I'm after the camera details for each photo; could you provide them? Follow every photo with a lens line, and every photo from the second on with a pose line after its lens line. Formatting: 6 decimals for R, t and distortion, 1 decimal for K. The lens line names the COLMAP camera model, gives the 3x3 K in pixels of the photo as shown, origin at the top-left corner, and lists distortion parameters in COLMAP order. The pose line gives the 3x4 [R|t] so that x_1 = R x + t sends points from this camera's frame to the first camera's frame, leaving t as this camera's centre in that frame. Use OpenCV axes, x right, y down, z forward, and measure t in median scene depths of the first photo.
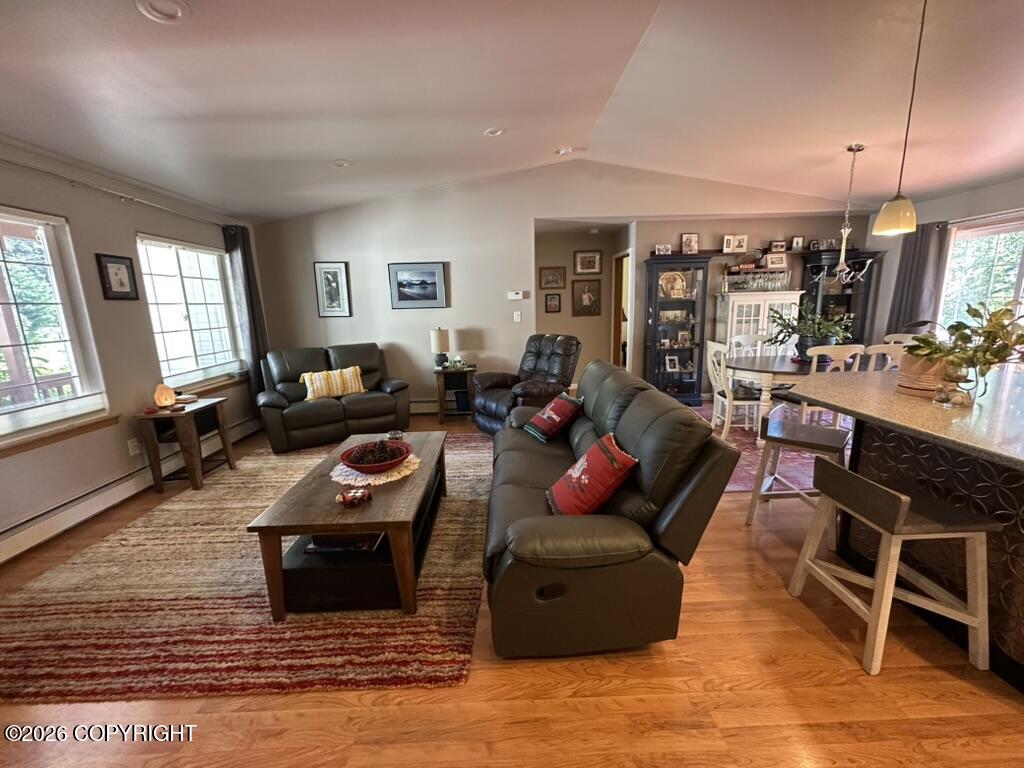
lens RADIAL K [[408.9, 0, 510.3], [0, 408.9, 381.1], [0, 0, 1]] dist [-0.001541, -0.000372]
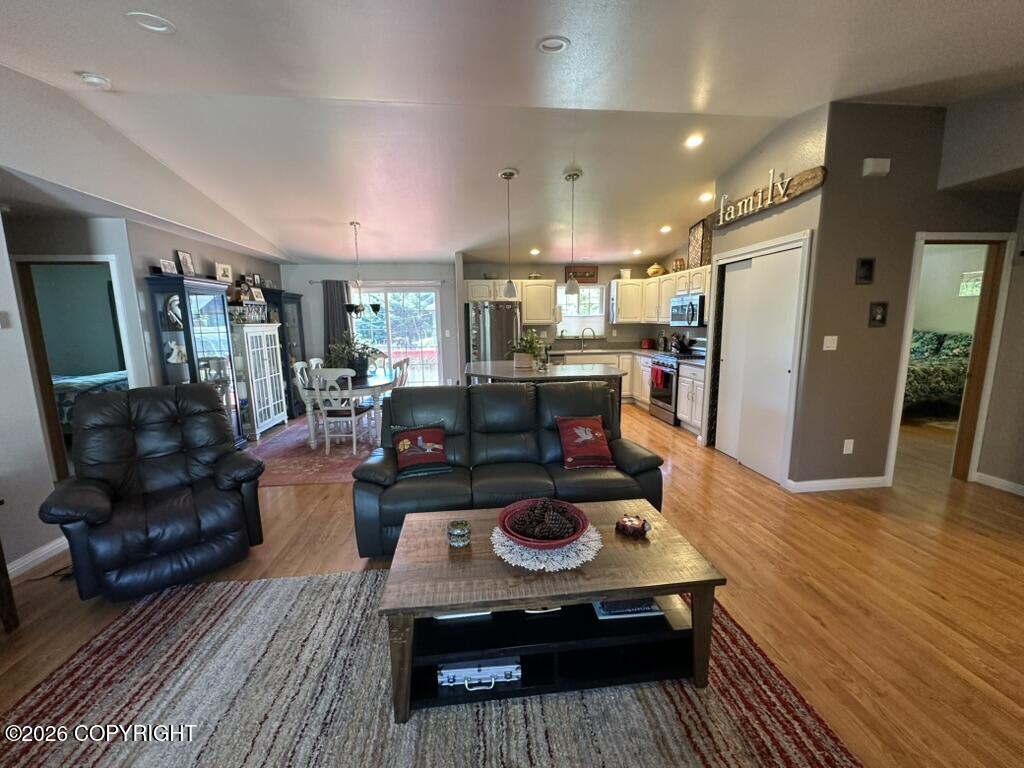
lens RADIAL K [[408.9, 0, 509.3], [0, 408.9, 385.6], [0, 0, 1]] dist [-0.001541, -0.000372]
pose [[-0.077874, -0.129494, 0.988518, -0.473947], [0.201493, 0.969023, 0.142813, -0.088053], [-0.976389, 0.210301, -0.049370, 0.471143]]
